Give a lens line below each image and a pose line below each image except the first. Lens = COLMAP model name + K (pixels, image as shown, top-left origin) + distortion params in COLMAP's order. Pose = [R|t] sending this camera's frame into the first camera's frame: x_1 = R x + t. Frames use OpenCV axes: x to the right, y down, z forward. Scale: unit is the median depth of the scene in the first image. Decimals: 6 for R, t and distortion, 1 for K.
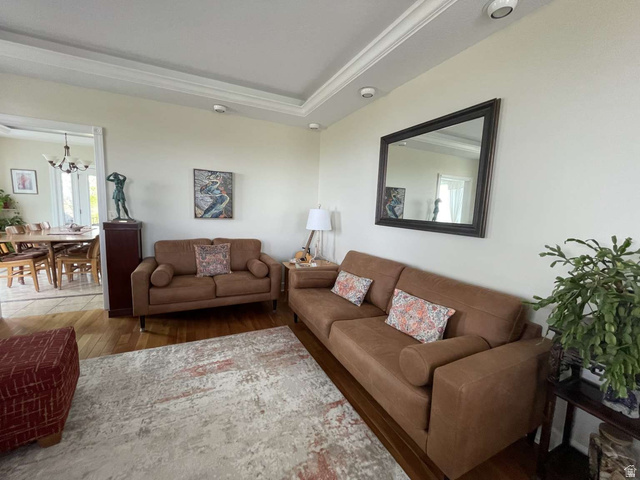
lens RADIAL K [[259.7, 0, 320.1], [0, 259.7, 239.4], [0, 0, 1]] dist [-0.000008, 0.000000]
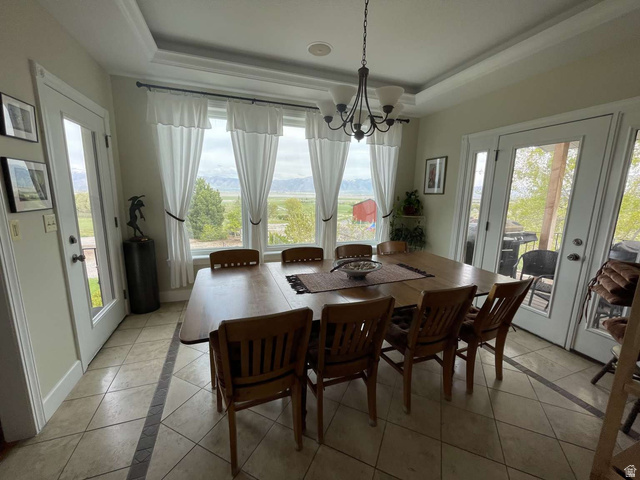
lens RADIAL K [[259.7, 0, 319.6], [0, 259.7, 239.8], [0, 0, 1]] dist [-0.000008, 0.000000]
pose [[-0.099664, 0.136065, -0.985674, -0.427572], [-0.139588, 0.978898, 0.149244, -0.120775], [0.985181, 0.152463, -0.078568, 0.789818]]
